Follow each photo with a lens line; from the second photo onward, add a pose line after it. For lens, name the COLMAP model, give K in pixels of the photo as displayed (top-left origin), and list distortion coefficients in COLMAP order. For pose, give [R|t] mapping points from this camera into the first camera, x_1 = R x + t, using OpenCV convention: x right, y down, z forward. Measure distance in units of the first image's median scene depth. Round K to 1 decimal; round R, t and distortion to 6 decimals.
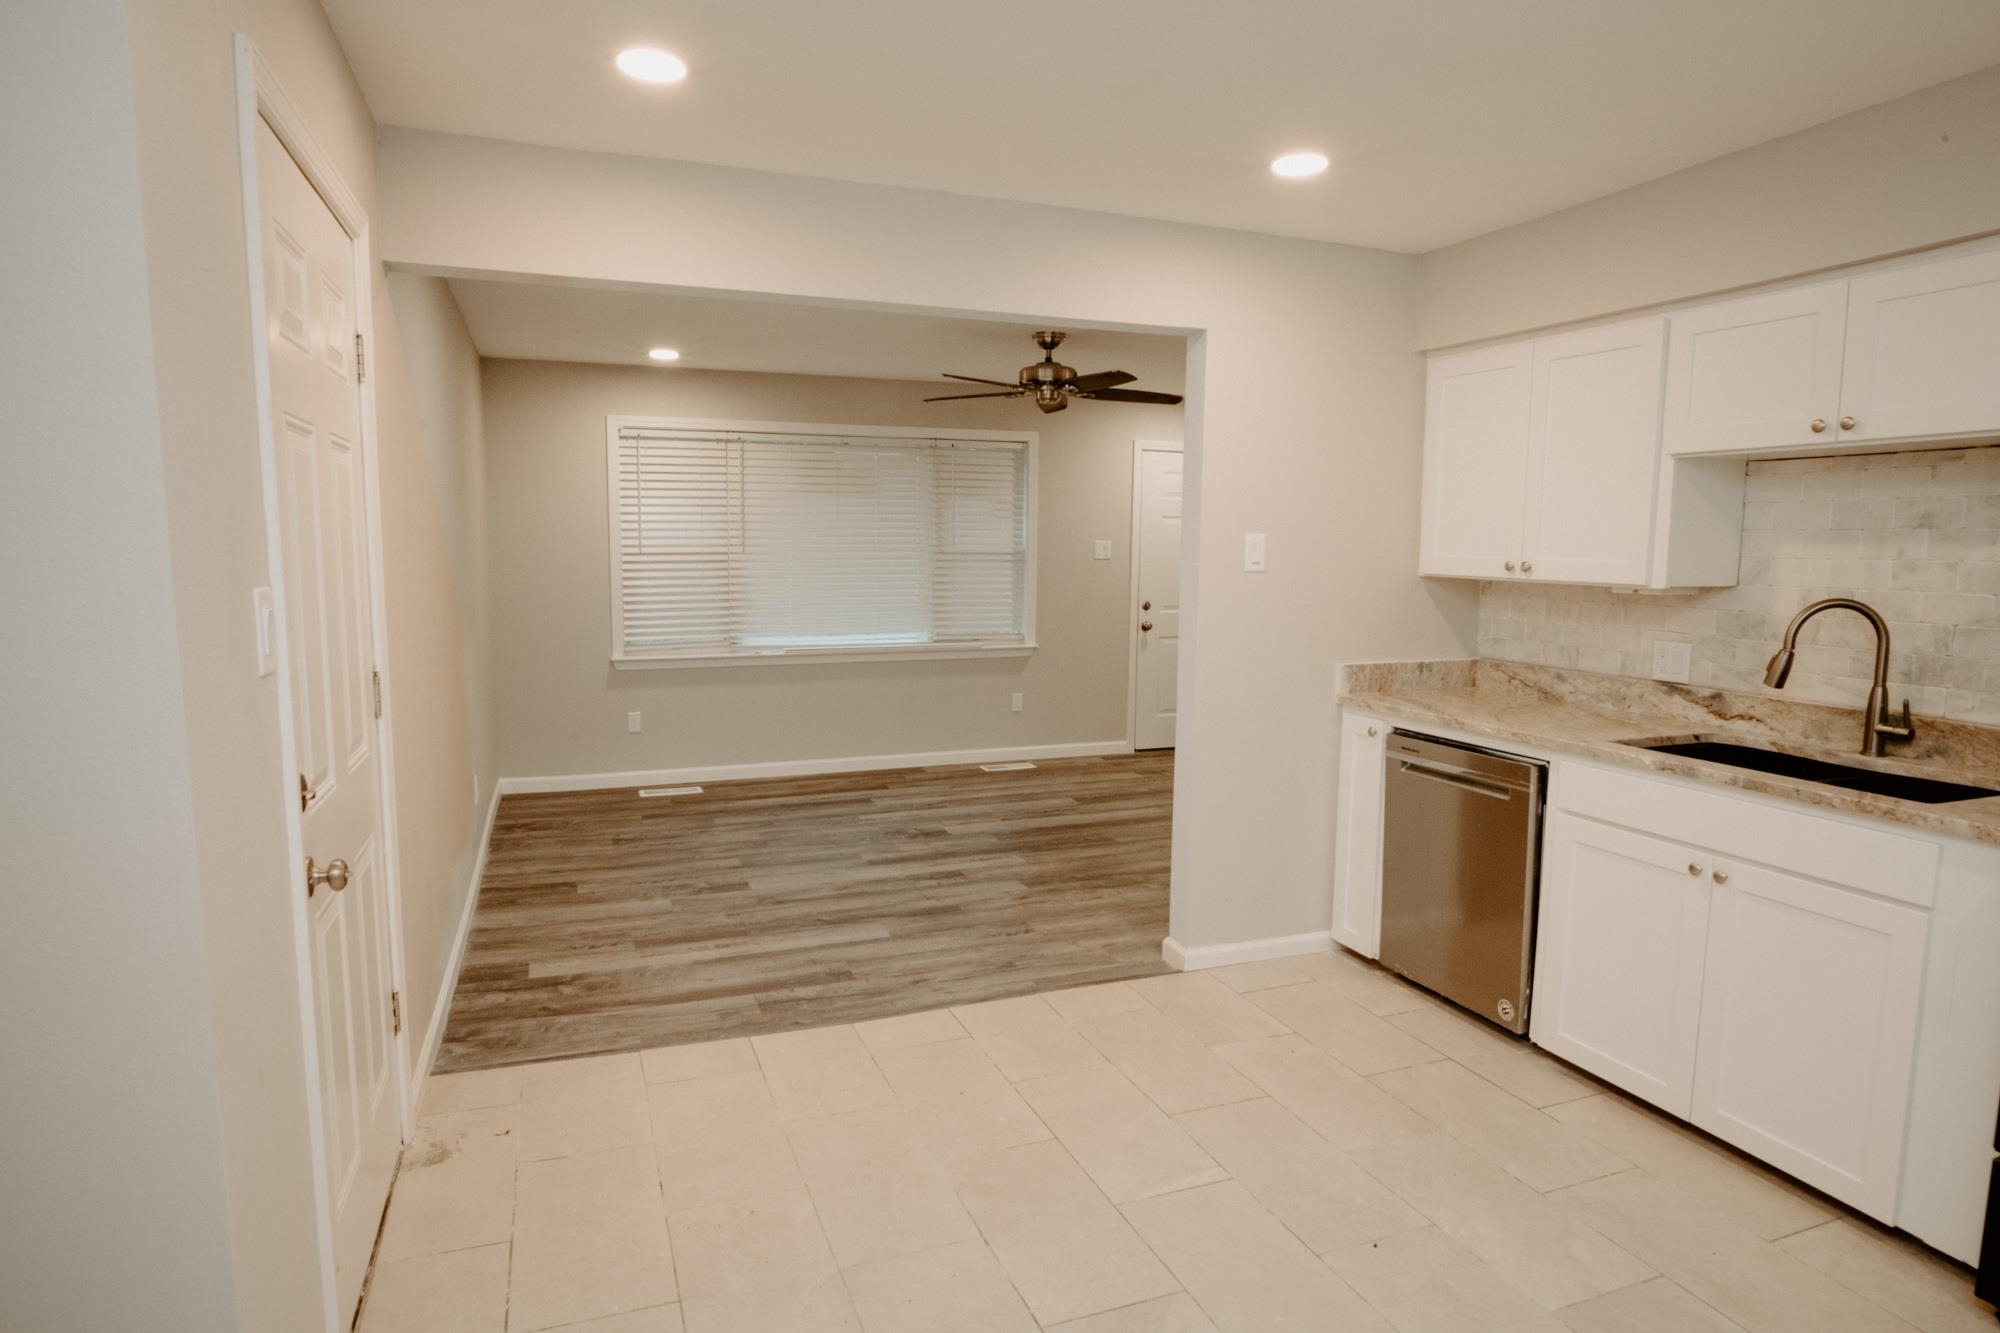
lens RADIAL K [[1133.1, 0, 997.6], [0, 1133.1, 675.0], [0, 0, 1]] dist [-0.039365, 0.015171]
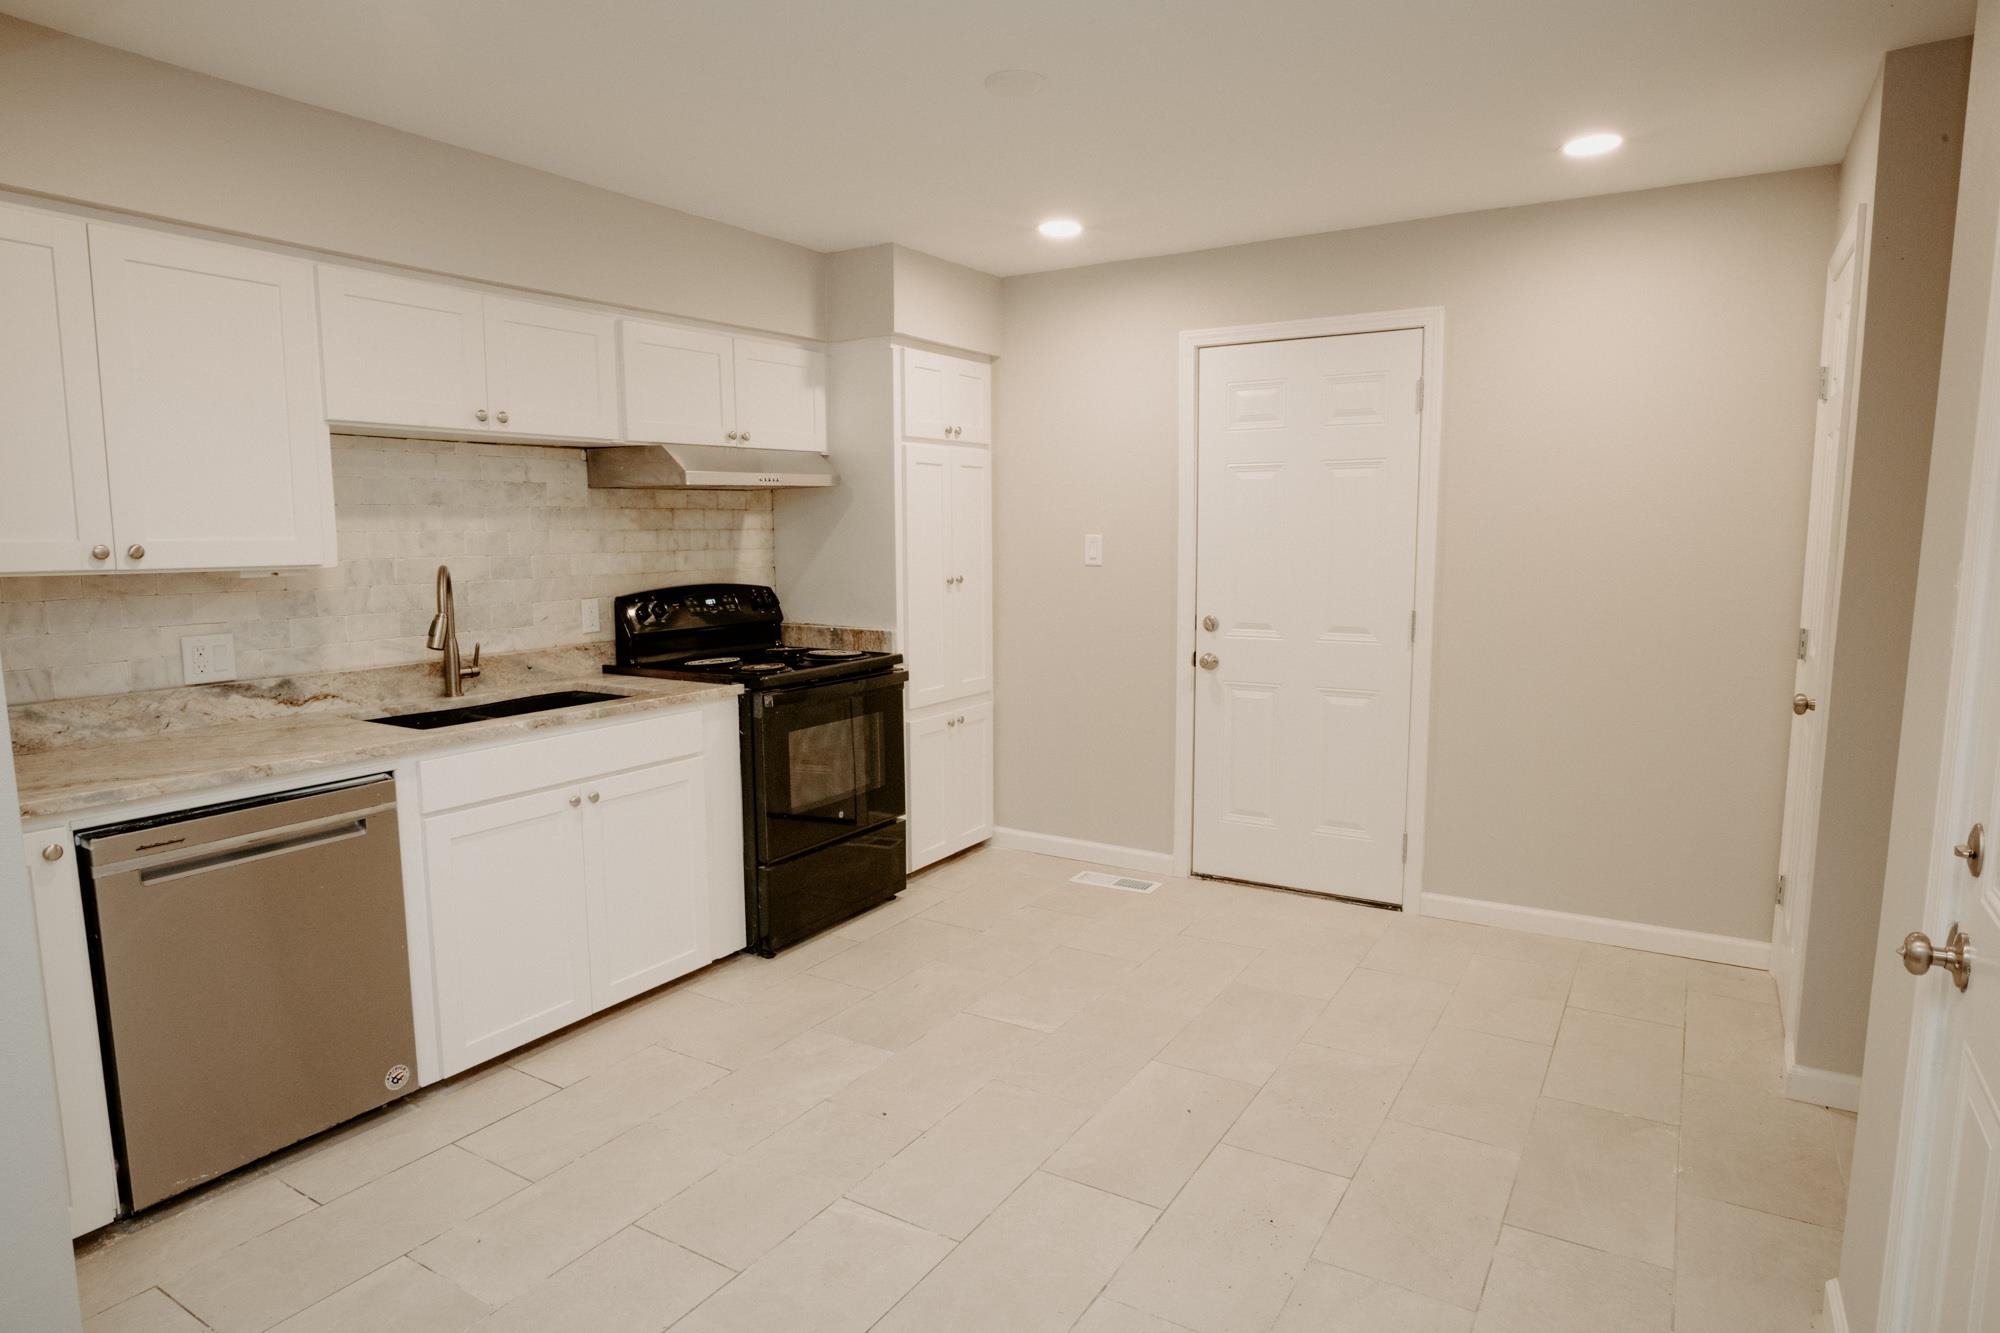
lens RADIAL K [[1148.4, 0, 996.7], [0, 1148.4, 672.6], [0, 0, 1]] dist [-0.036960, 0.016818]
pose [[-0.602943, -0.105219, 0.790815, -0.363026], [0.092982, 0.975240, 0.200650, -0.099170], [-0.792347, 0.194512, -0.578231, 0.864583]]
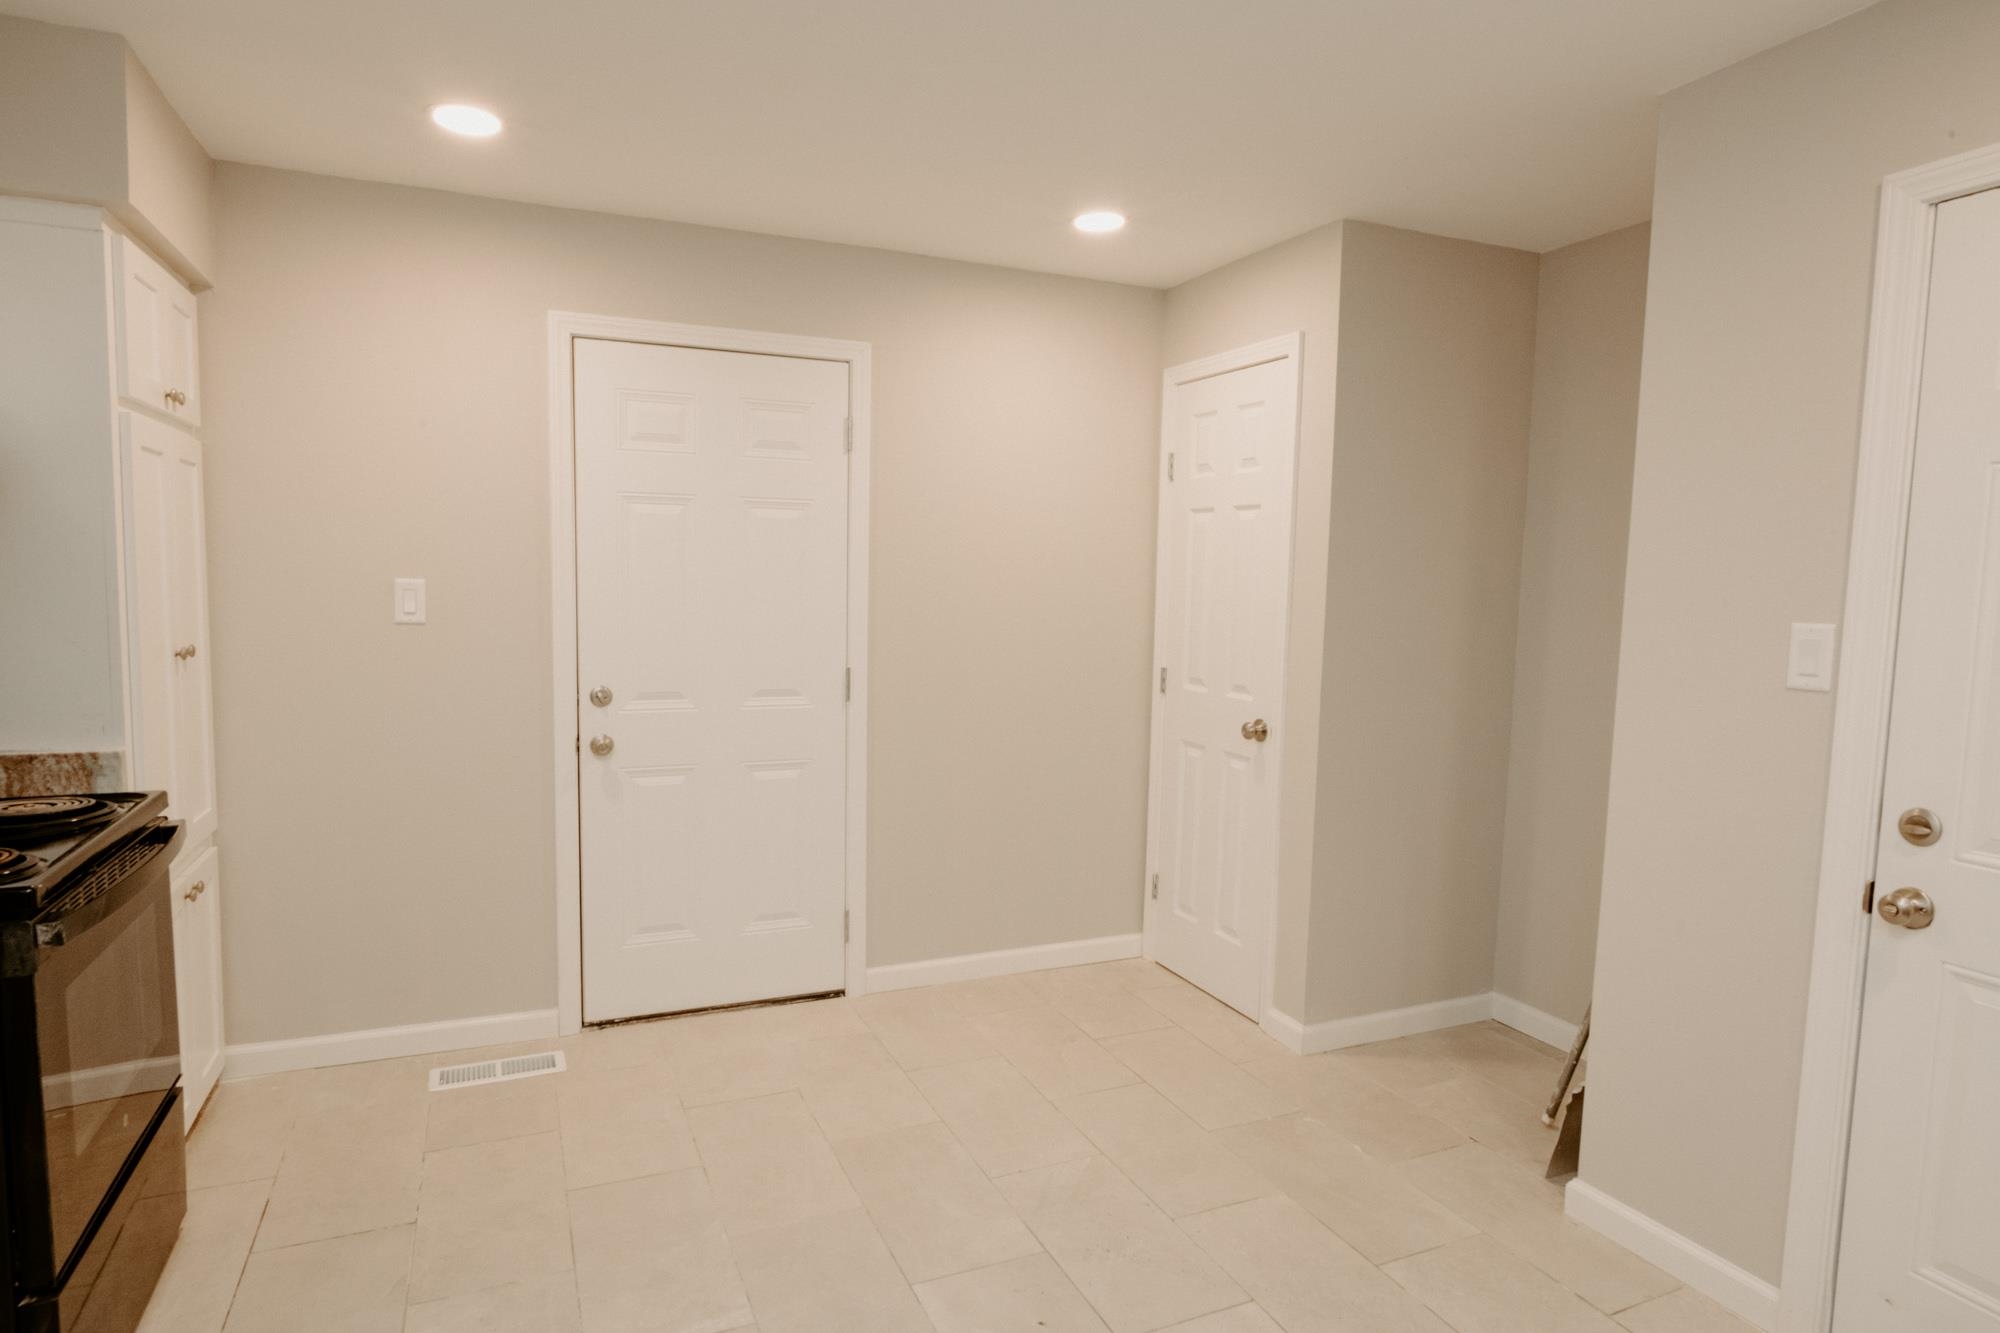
lens RADIAL K [[1145.8, 0, 1000.4], [0, 1145.8, 674.9], [0, 0, 1]] dist [-0.011215, 0.016500]
pose [[-0.998645, -0.024083, -0.046126, 0.130874], [-0.032883, 0.979097, 0.200720, -0.100977], [0.040328, 0.201964, -0.978562, 0.895849]]
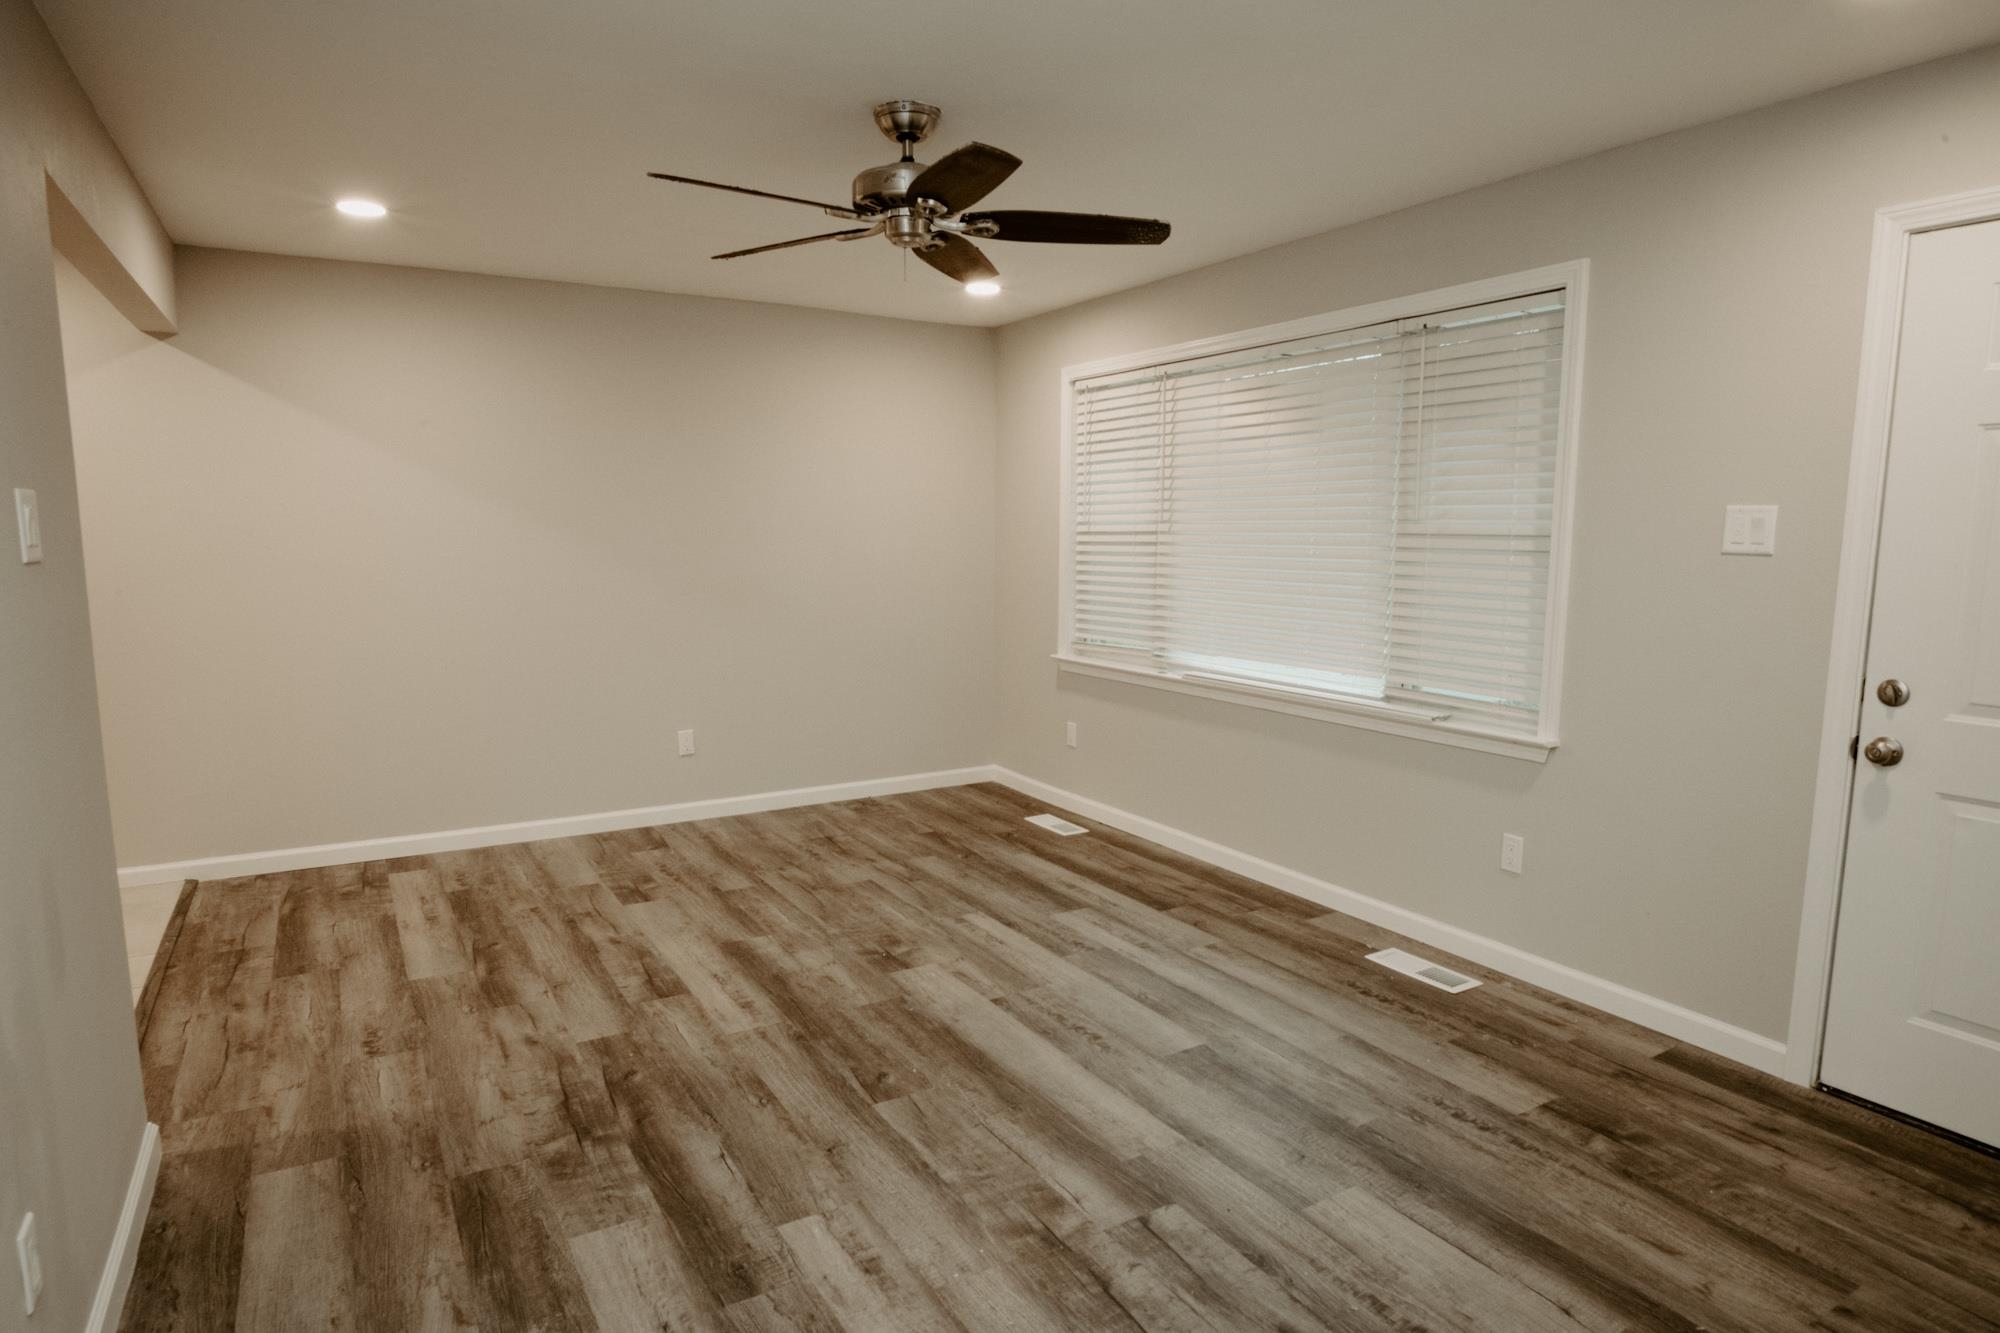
lens RADIAL K [[1133.1, 0, 997.6], [0, 1133.1, 675.0], [0, 0, 1]] dist [-0.039365, 0.015171]
pose [[0.170168, 0.122845, -0.977728, 0.795643], [-0.113824, 0.988008, 0.104326, -0.136480], [0.978819, 0.093536, 0.182110, 1.296672]]
